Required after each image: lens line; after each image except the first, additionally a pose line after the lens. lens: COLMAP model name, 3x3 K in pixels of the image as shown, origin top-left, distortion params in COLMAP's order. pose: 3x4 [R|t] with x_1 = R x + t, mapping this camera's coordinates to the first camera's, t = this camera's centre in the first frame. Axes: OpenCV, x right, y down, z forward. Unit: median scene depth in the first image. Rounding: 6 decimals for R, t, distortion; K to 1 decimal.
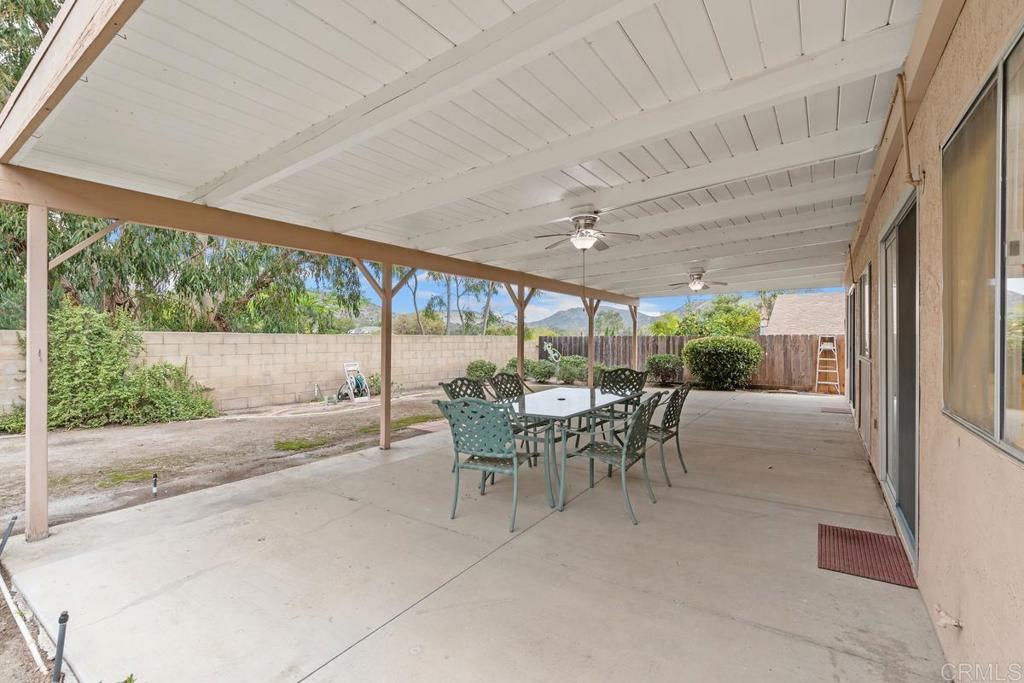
lens RADIAL K [[460.0, 0, 512.7], [0, 460.0, 341.9], [0, 0, 1]] dist [-0.001185, 0.001414]
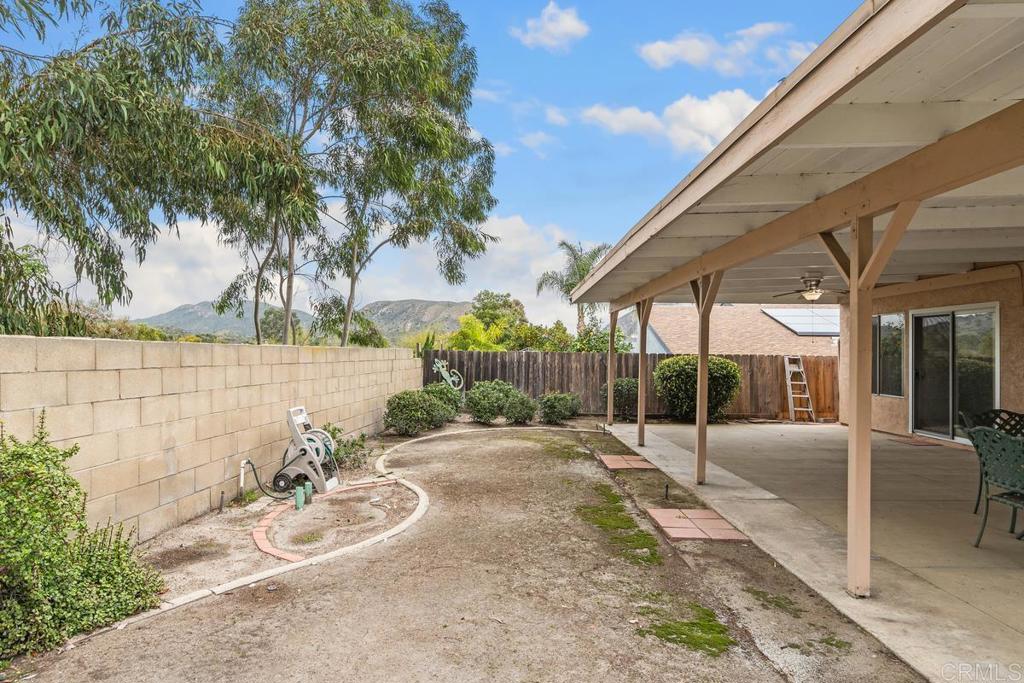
lens RADIAL K [[625.0, 0, 512.3], [0, 625.0, 340.2], [0, 0, 1]] dist [-0.001851, -0.000631]
pose [[0.825037, 0.024795, 0.564535, -0.471415], [-0.013284, 0.999612, -0.024490, -0.008227], [-0.564923, 0.012706, 0.825046, 0.318726]]
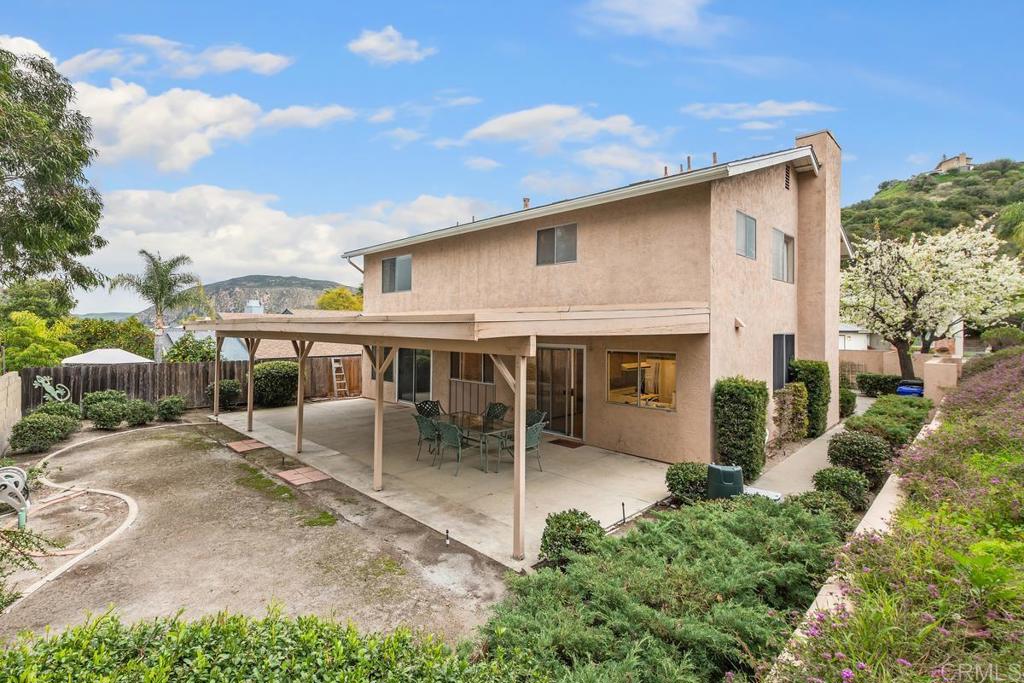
lens RADIAL K [[460.0, 0, 495.9], [0, 460.0, 314.1], [0, 0, 1]] dist [-0.001185, 0.001414]
pose [[0.192266, 0.043556, 0.980376, -0.720245], [-0.002927, 0.999036, -0.043811, -0.095545], [-0.981338, 0.005554, 0.192209, 0.210380]]
